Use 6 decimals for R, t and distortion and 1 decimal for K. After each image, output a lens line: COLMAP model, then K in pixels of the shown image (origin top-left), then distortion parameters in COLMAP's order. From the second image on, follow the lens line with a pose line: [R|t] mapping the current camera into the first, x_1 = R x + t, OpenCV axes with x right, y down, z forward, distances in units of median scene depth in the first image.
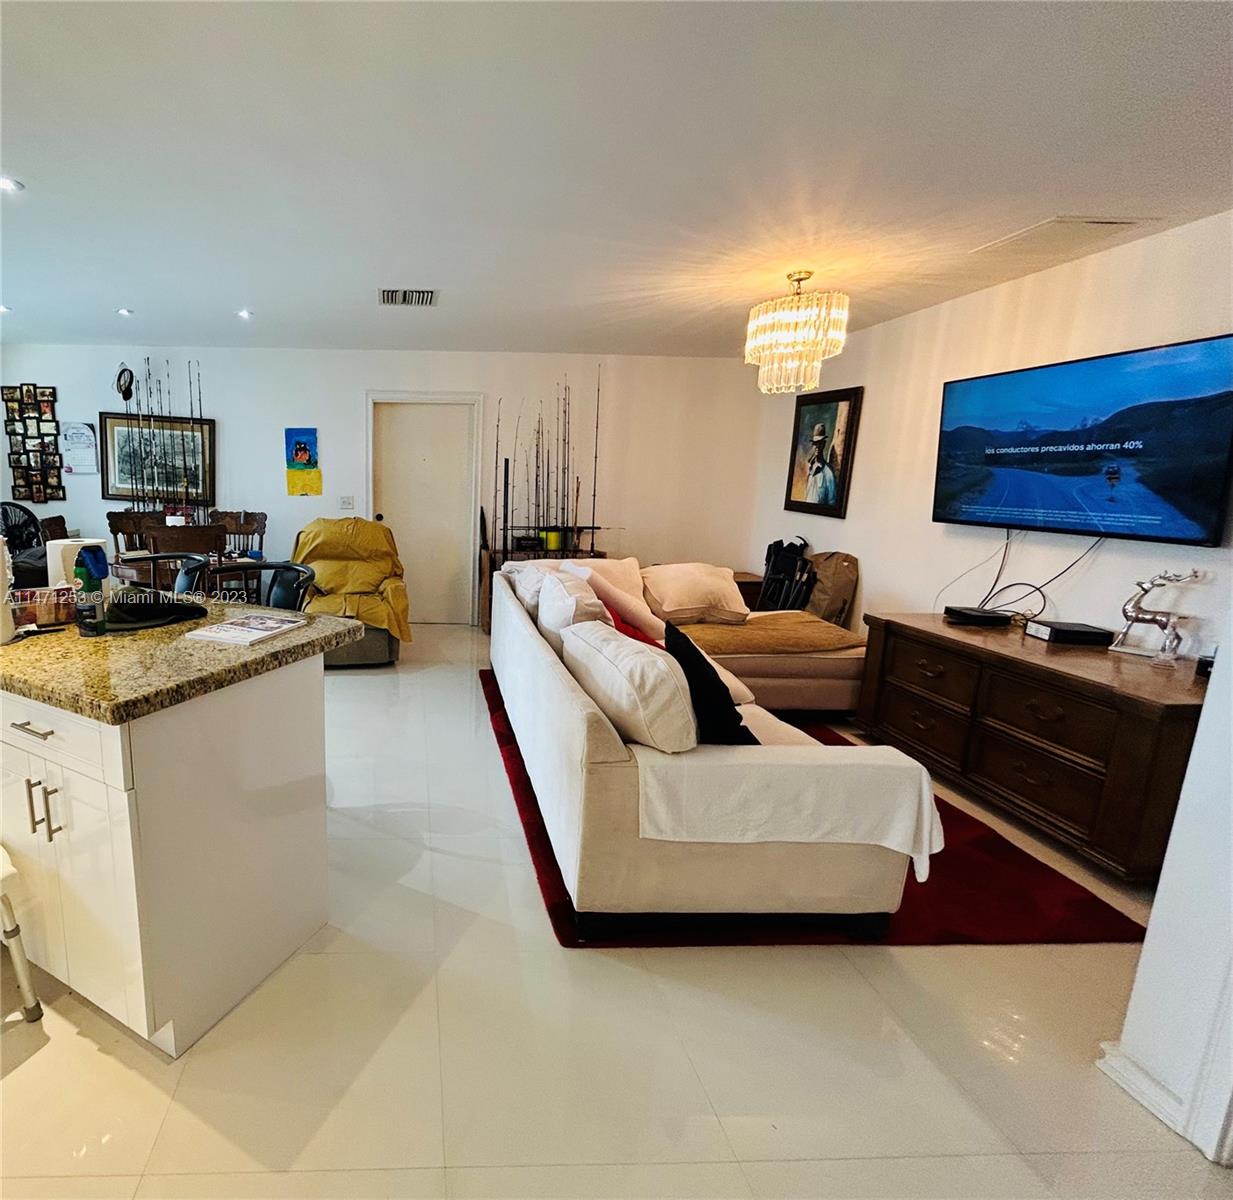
lens RADIAL K [[646.4, 0, 433.8], [0, 646.4, 598.9], [0, 0, 1]] dist [-0.001686, 0.000282]
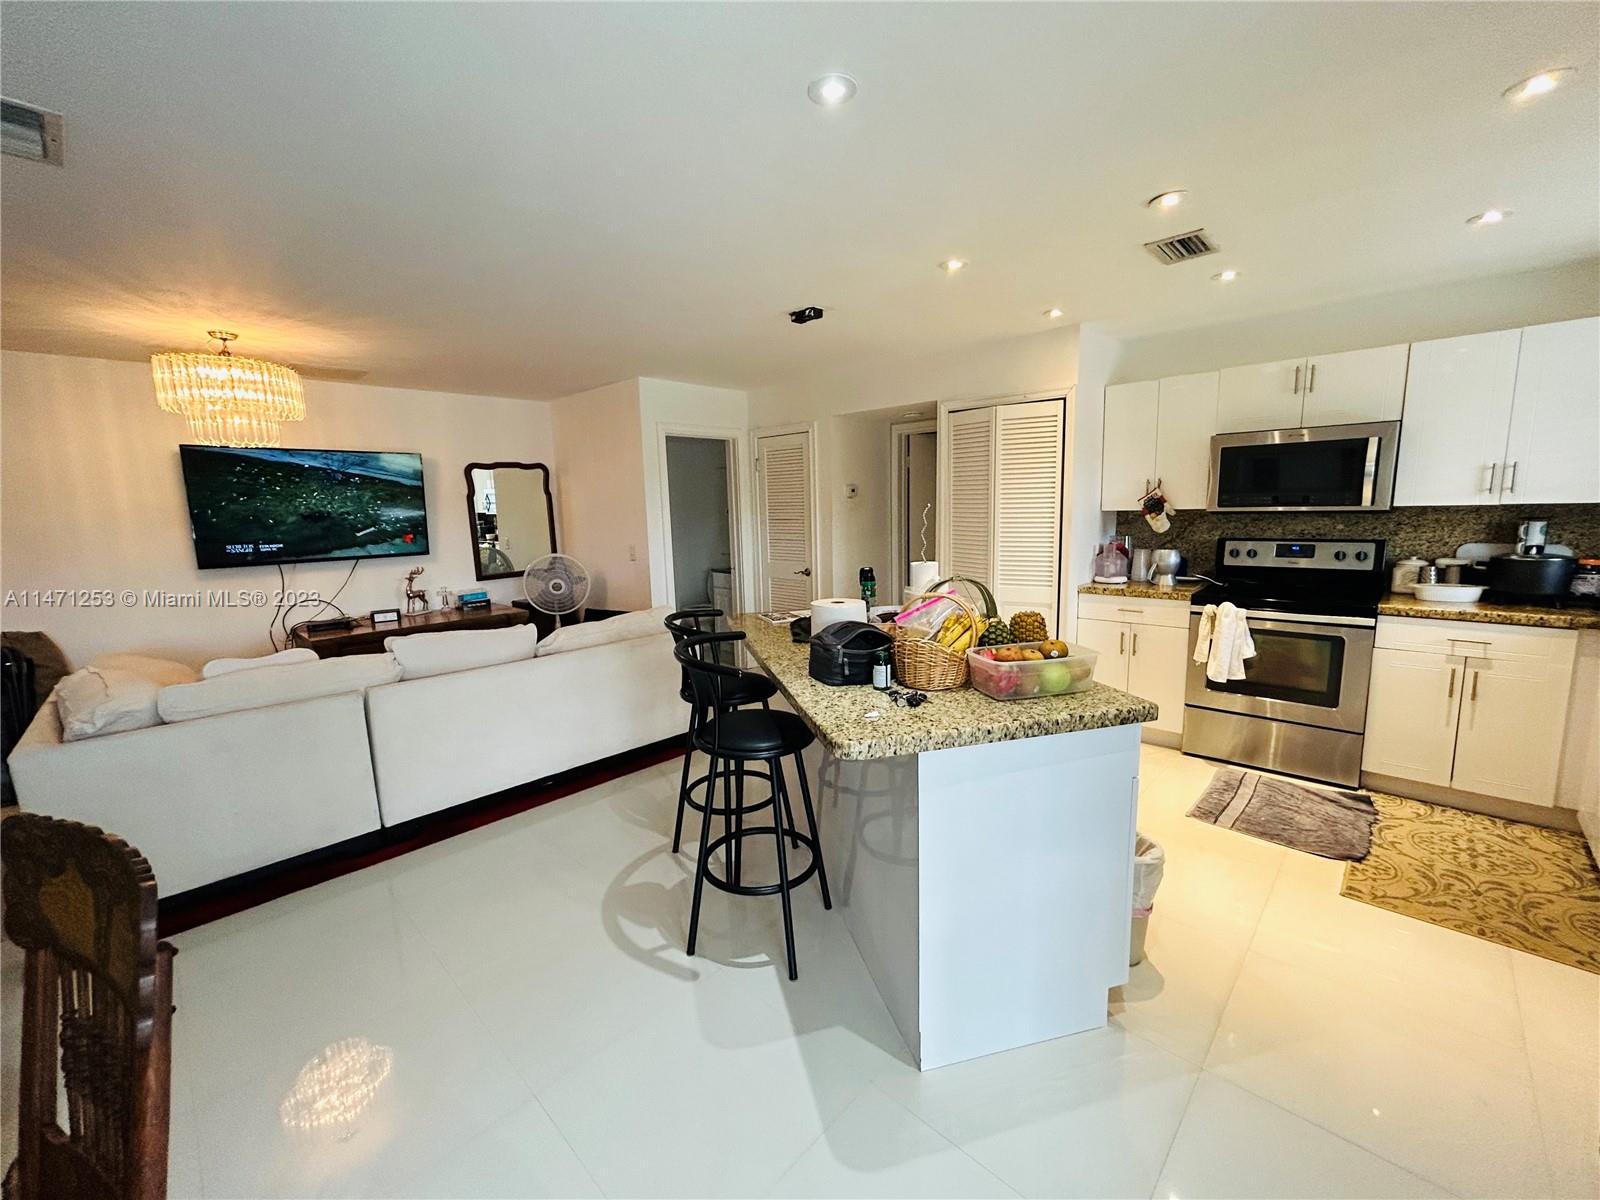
lens RADIAL K [[645.5, 0, 800.8], [0, 645.5, 601.9], [0, 0, 1]] dist [-0.004396, 0.002547]
pose [[-0.695049, -0.102580, 0.711607, -0.812088], [0.153062, 0.945967, 0.285864, -0.252466], [-0.702481, 0.307609, -0.641792, 1.126539]]
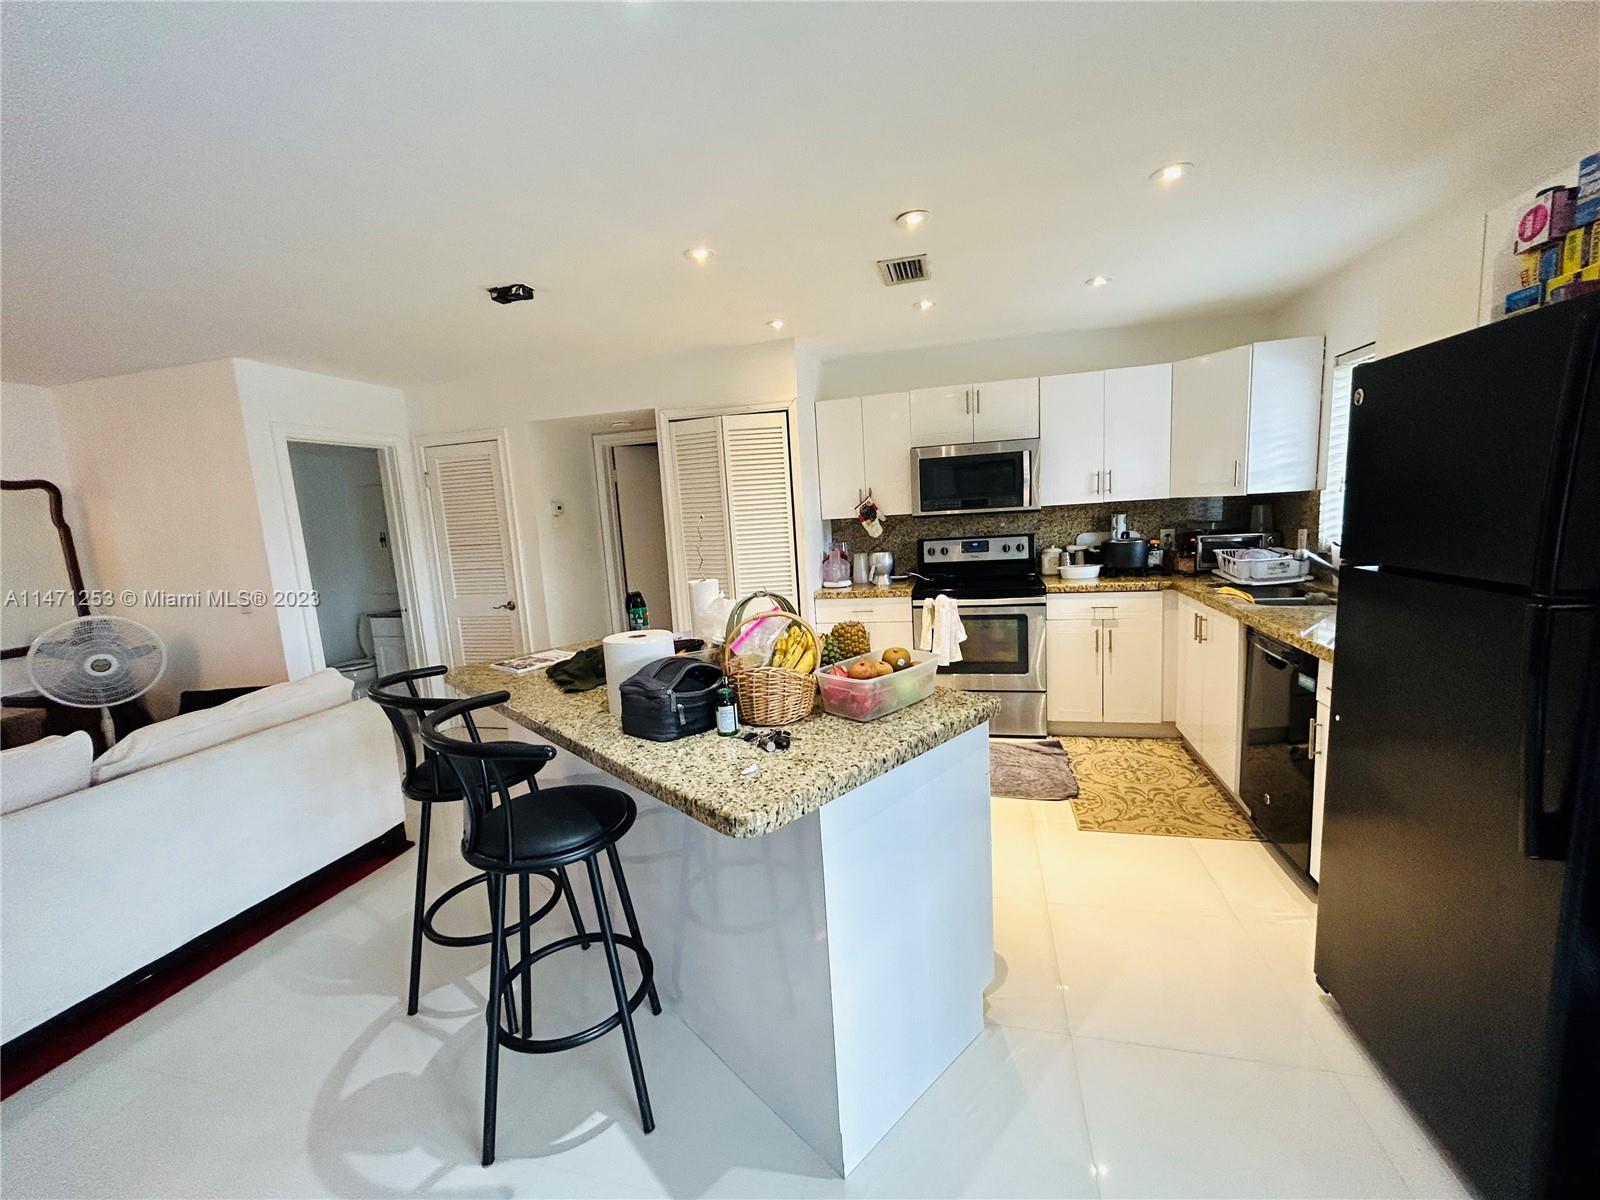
lens RADIAL K [[645.5, 0, 801.0], [0, 645.5, 601.5], [0, 0, 1]] dist [-0.004396, 0.002547]
pose [[-0.955520, 0.003741, 0.294903, -0.660469], [0.102866, 0.941354, 0.321358, -0.242967], [-0.276406, 0.337399, -0.899867, 1.111252]]
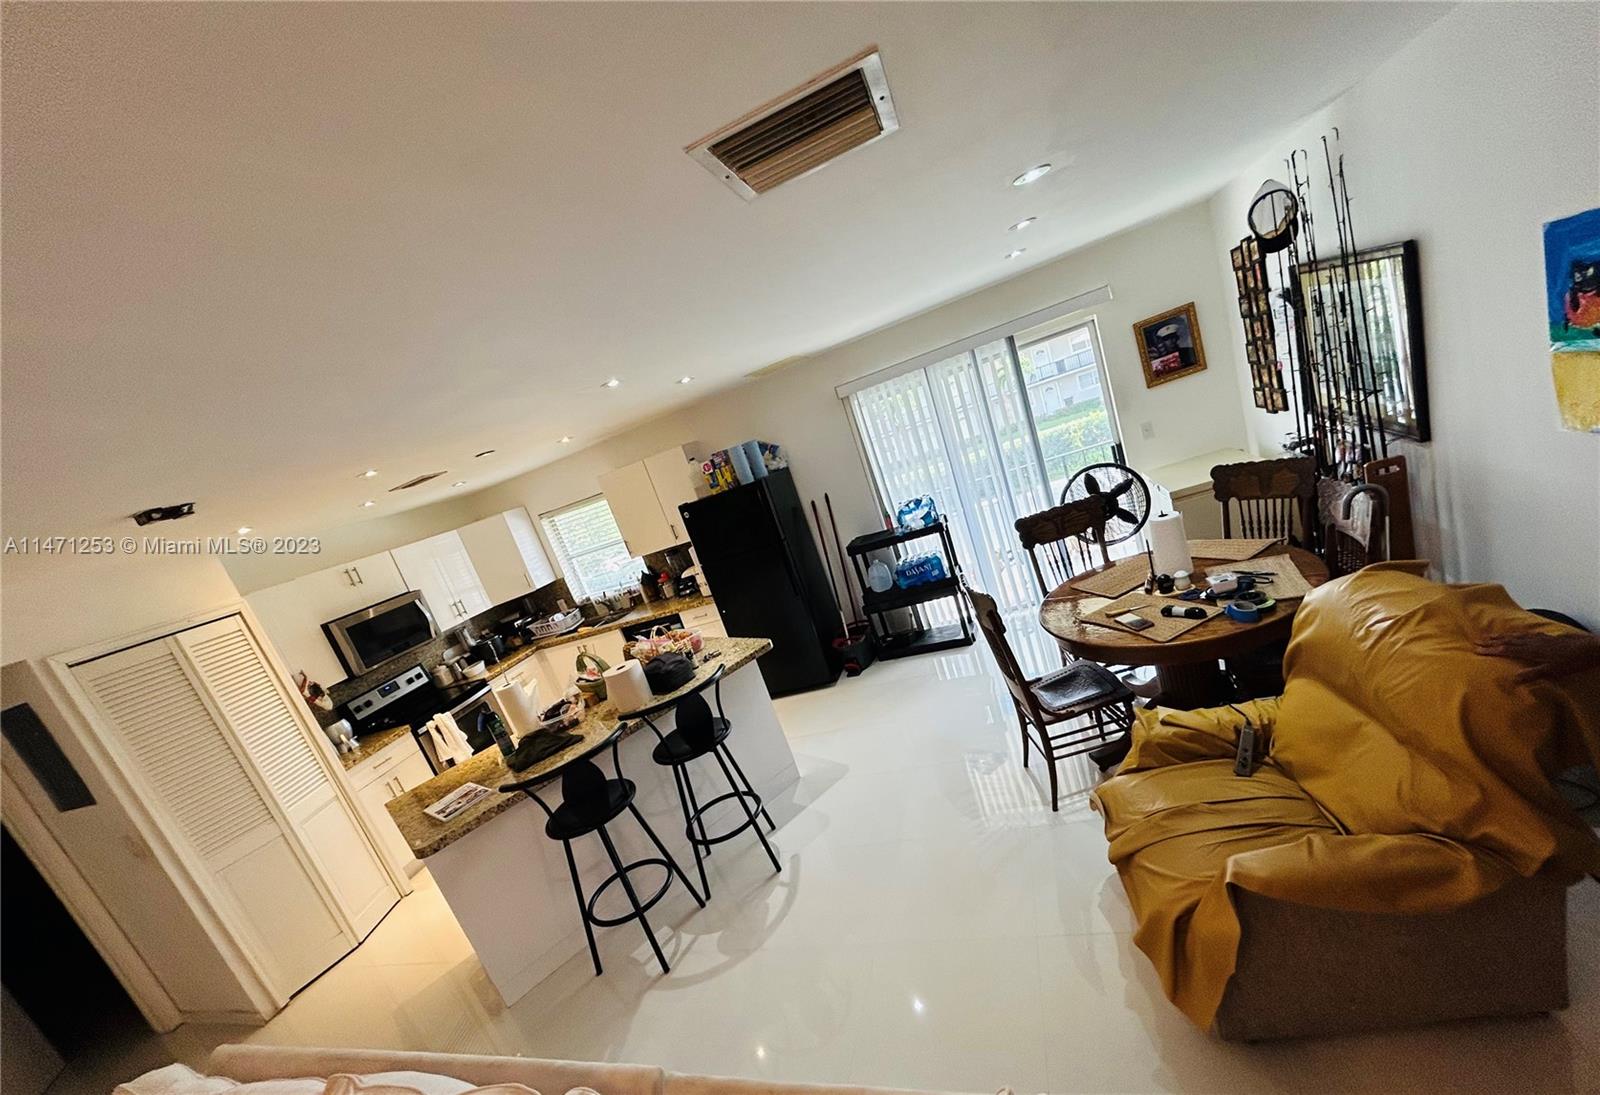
lens RADIAL K [[645.6, 0, 803.3], [0, 645.6, 603.5], [0, 0, 1]] dist [-0.005922, -0.000741]
pose [[-0.303629, 0.328569, -0.894344, 0.365433], [0.147739, 0.943541, 0.296485, -0.392800], [0.941266, -0.042108, -0.335029, 1.260959]]
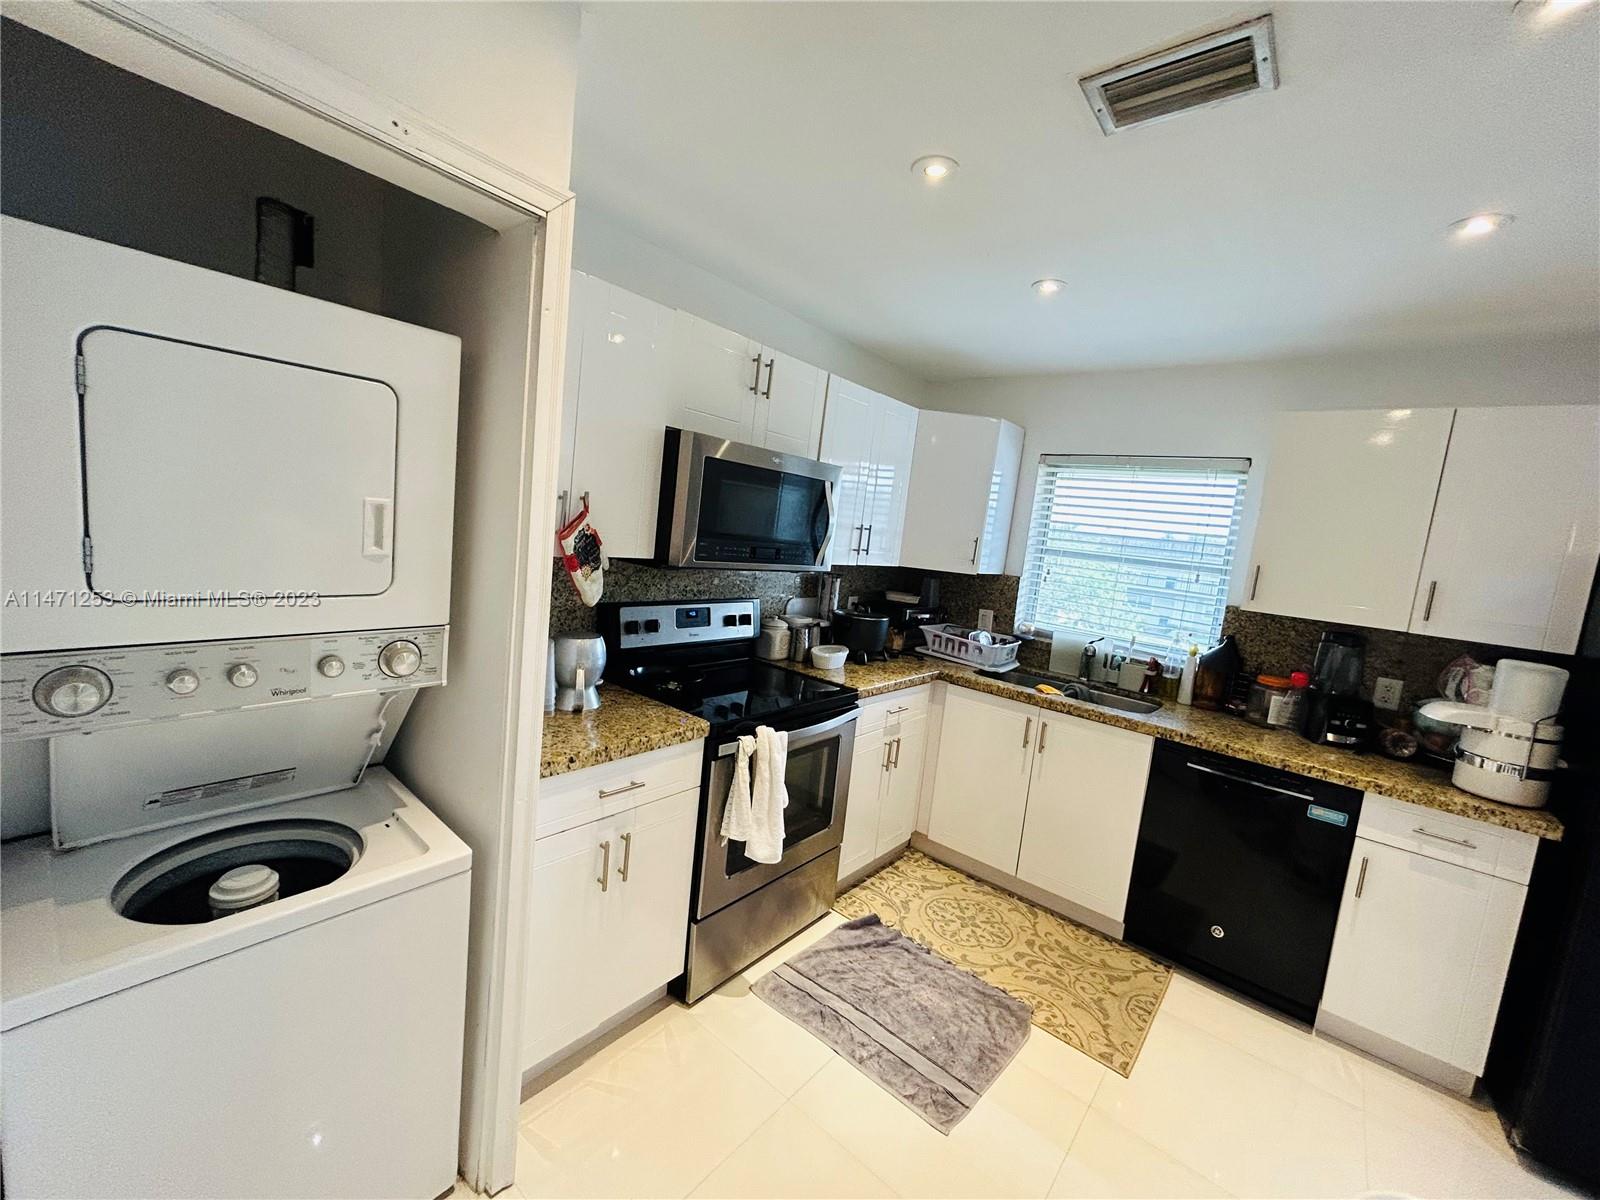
lens RADIAL K [[645.5, 0, 798.7], [0, 645.5, 599.8], [0, 0, 1]] dist [-0.004396, 0.002547]
pose [[-0.666259, 0.001860, -0.745718, -0.144490], [-0.250721, 0.941224, 0.226353, -0.119685], [0.702309, 0.337777, -0.626633, 0.384968]]
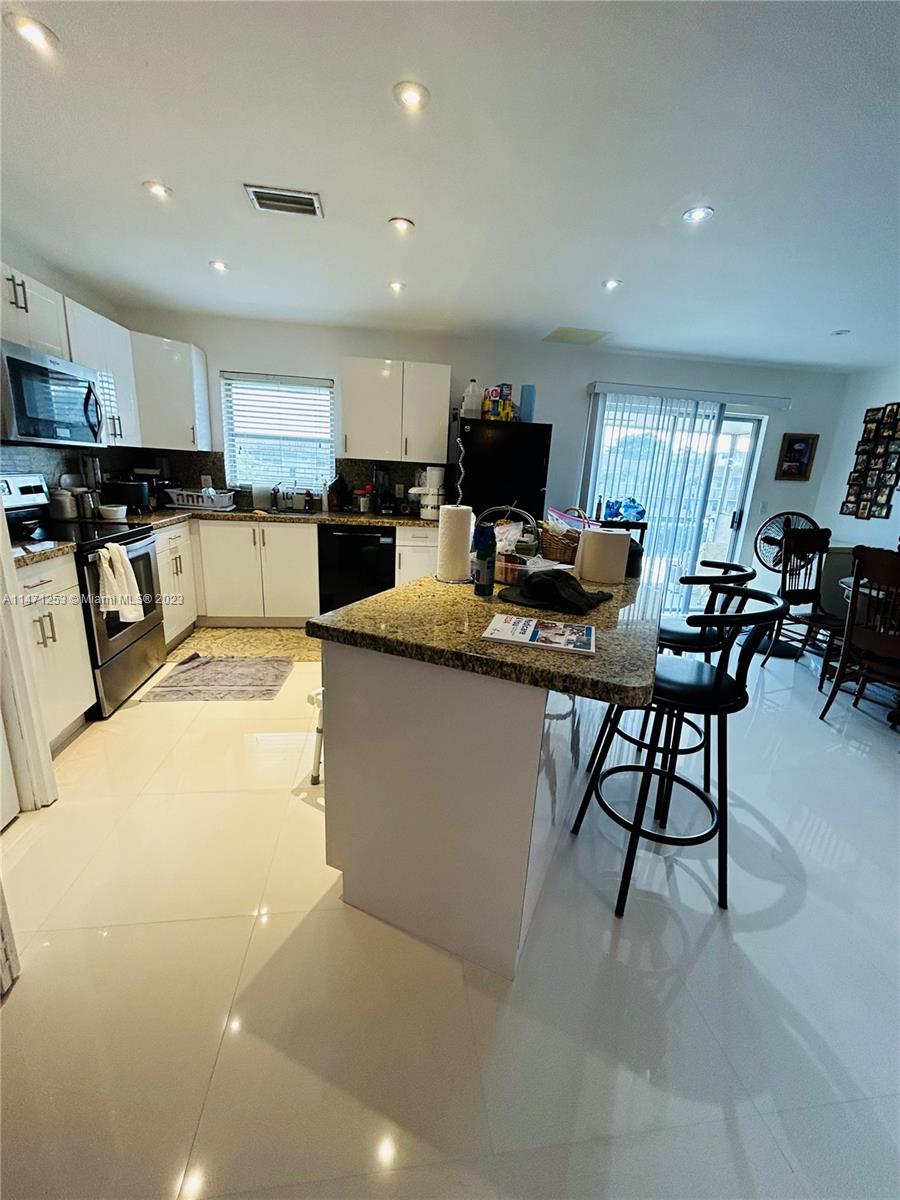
lens RADIAL K [[484.1, 0, 451.2], [0, 484.1, 601.5], [0, 0, 1]] dist [-0.004396, 0.002547]
pose [[0.100985, 0.254703, -0.961732, 0.193788], [-0.236665, 0.945075, 0.225440, -0.067078], [0.966329, 0.204842, 0.155718, 0.424644]]
